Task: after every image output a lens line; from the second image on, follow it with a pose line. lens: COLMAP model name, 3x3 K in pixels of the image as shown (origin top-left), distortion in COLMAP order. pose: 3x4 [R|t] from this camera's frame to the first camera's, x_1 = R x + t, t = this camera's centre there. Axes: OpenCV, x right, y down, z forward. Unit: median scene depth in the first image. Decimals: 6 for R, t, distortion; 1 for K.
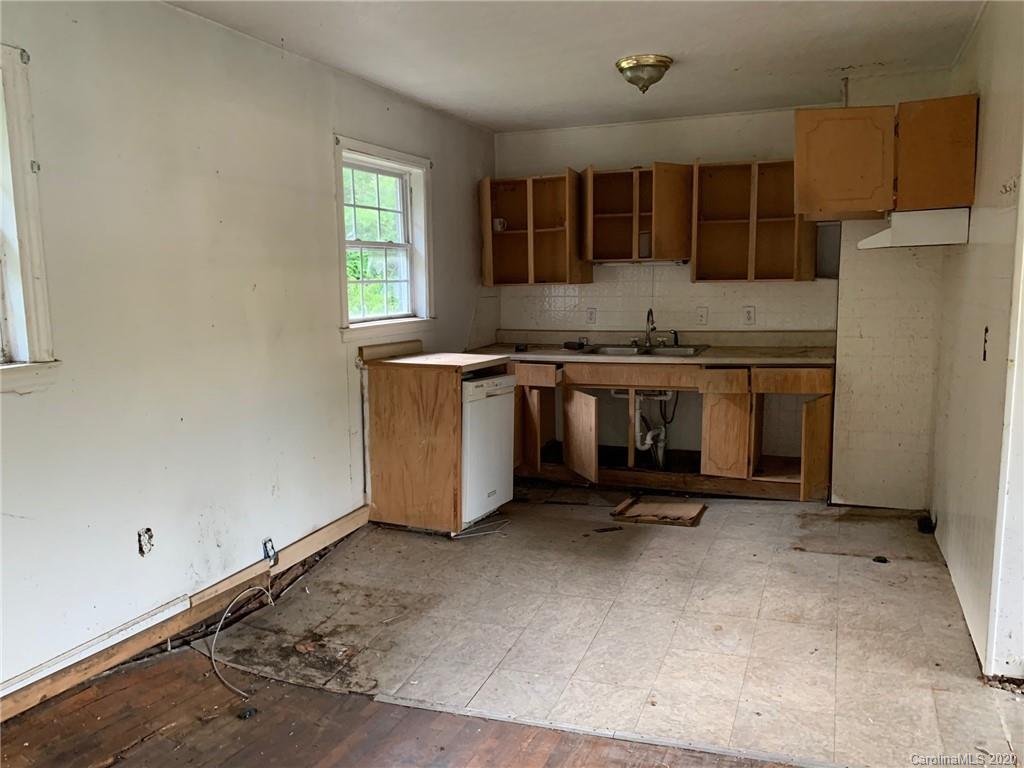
lens RADIAL K [[795.2, 0, 512.0], [0, 795.2, 384.0], [0, 0, 1]] dist [0.075514, -0.136161]
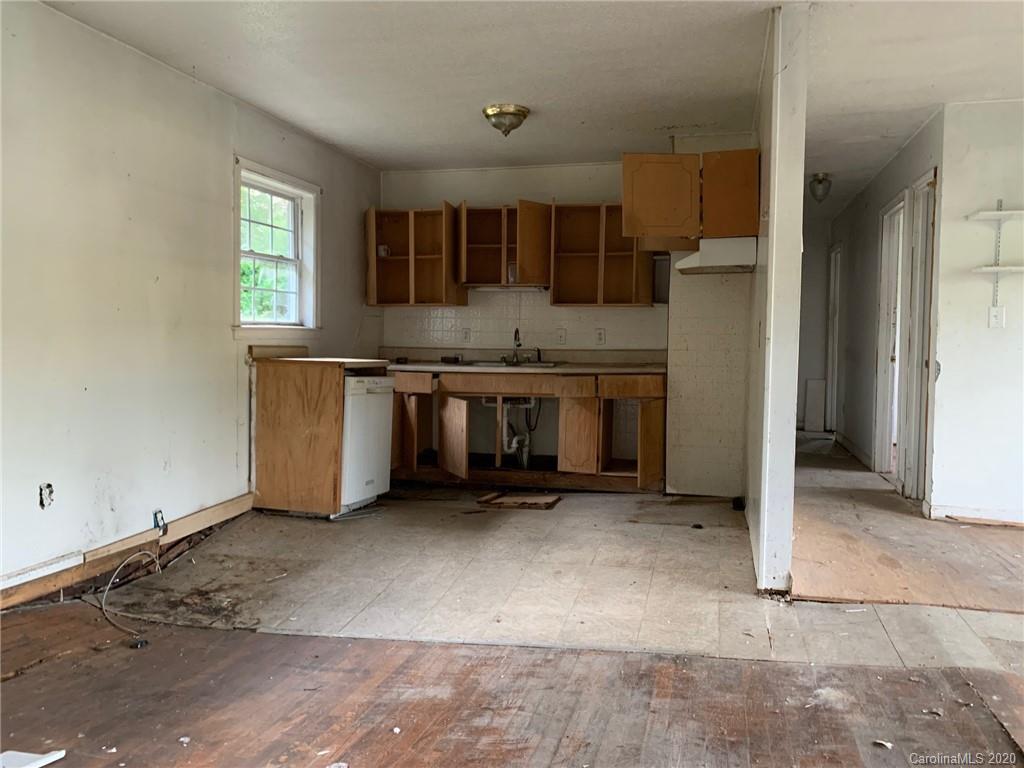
lens RADIAL K [[794.8, 0, 514.8], [0, 794.8, 377.7], [0, 0, 1]] dist [0.034804, -0.056901]
pose [[0.989702, 0.019326, 0.141829, 0.015575], [-0.007915, 0.996716, -0.080584, 0.085496], [-0.142921, 0.078632, 0.986606, -0.134726]]
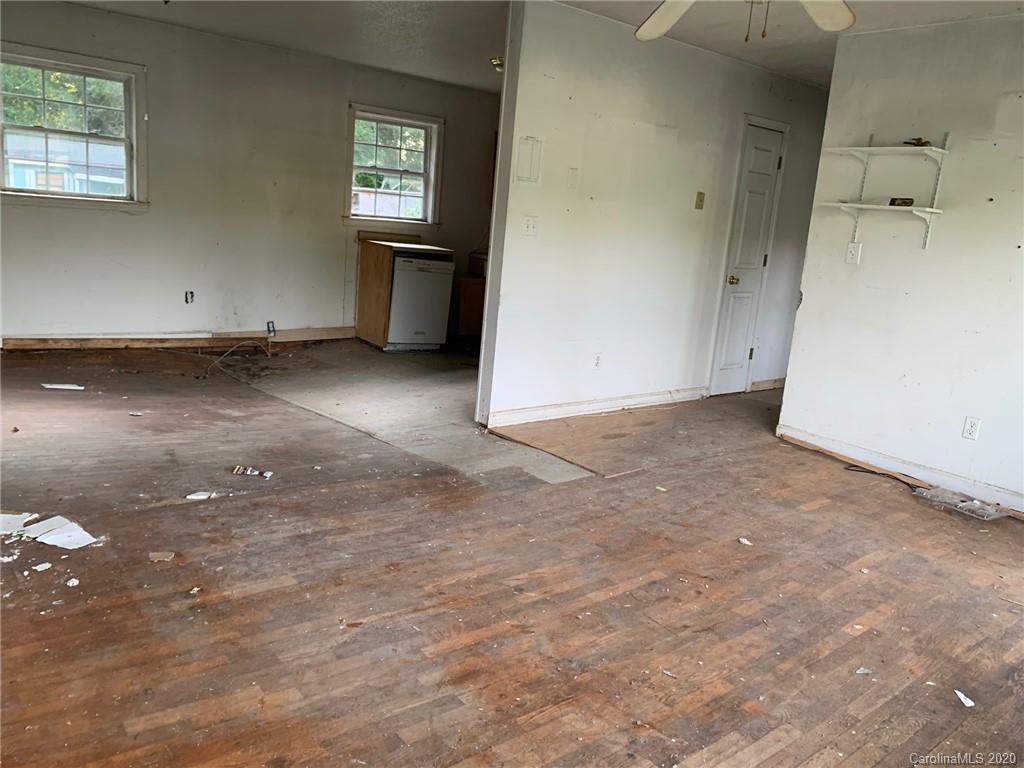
lens RADIAL K [[794.8, 0, 514.8], [0, 794.8, 377.7], [0, 0, 1]] dist [0.034804, -0.056901]
pose [[0.880218, 0.183637, -0.437600, 0.908662], [-0.161391, 0.982971, 0.087867, 0.059046], [0.446284, -0.006717, 0.894866, -0.360122]]
